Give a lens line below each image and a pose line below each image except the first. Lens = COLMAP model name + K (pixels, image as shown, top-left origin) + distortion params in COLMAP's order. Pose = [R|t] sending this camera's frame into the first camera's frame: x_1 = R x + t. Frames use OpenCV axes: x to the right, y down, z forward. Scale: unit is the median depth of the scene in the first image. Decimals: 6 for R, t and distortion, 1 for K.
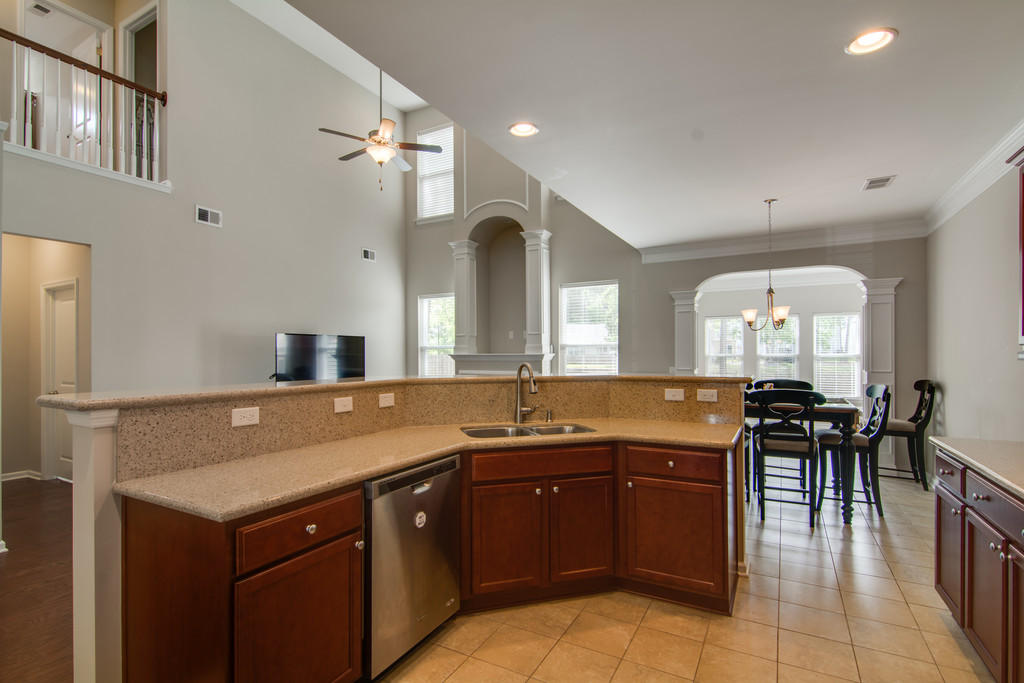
lens RADIAL K [[481.7, 0, 520.2], [0, 481.7, 355.2], [0, 0, 1]] dist [-0.000753, -0.000114]
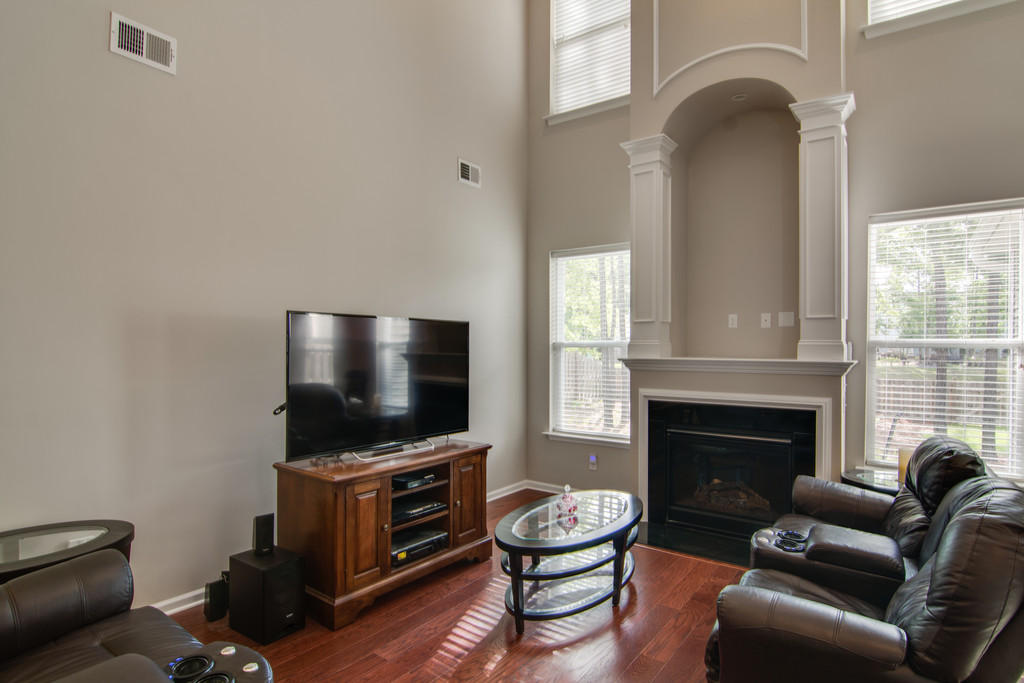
lens RADIAL K [[545.3, 0, 533.9], [0, 545.3, 348.4], [0, 0, 1]] dist [0.000920, -0.000679]
pose [[0.993354, 0.011659, -0.114508, -0.175964], [-0.011655, 0.999932, 0.000703, -0.011492], [0.114508, 0.000636, 0.993422, 0.412011]]
